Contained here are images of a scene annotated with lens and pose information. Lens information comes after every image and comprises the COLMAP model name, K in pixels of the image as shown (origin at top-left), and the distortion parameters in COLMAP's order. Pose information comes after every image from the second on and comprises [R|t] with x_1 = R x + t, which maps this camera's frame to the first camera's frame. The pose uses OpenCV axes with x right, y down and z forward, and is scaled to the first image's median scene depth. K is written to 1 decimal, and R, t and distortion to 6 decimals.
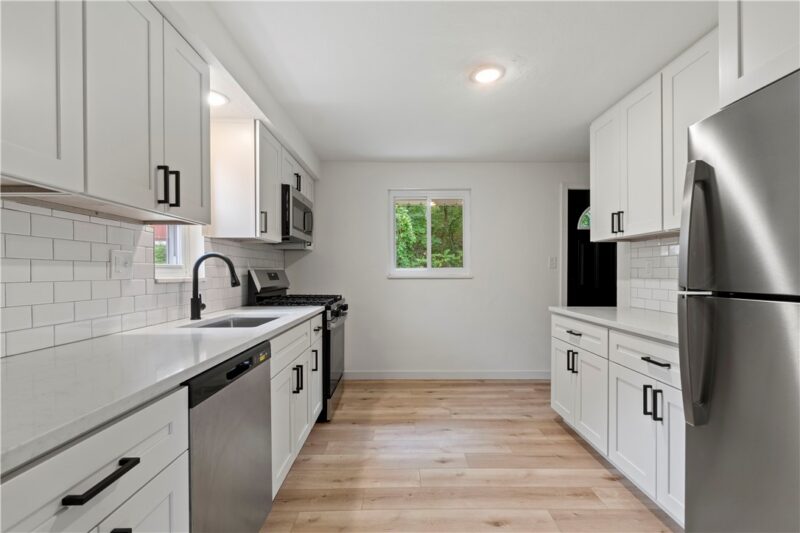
lens RADIAL K [[349.7, 0, 398.0], [0, 349.7, 261.0], [0, 0, 1]] dist [-0.004910, 0.000739]
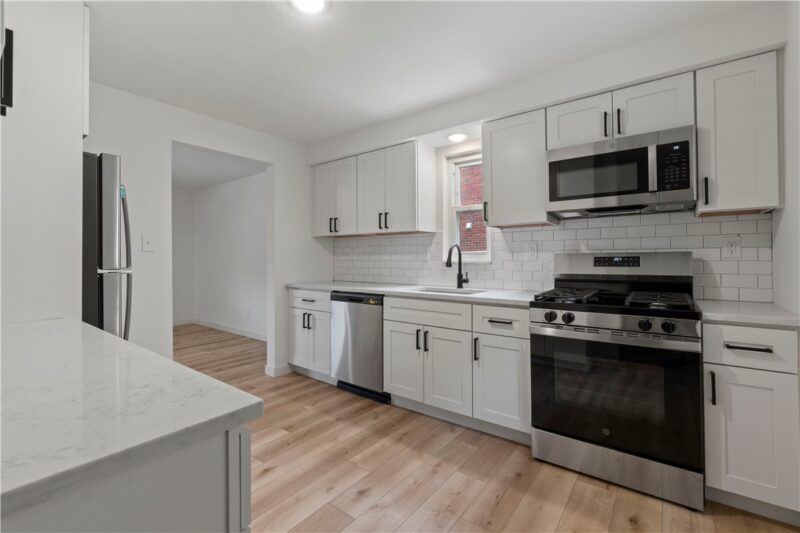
lens RADIAL K [[349.7, 0, 398.0], [0, 349.7, 261.0], [0, 0, 1]] dist [-0.004910, 0.000739]
pose [[-0.599715, 0.003851, -0.800205, 0.757328], [0.024802, 0.999597, -0.013778, 0.062071], [0.799830, -0.028109, -0.599569, 1.650880]]
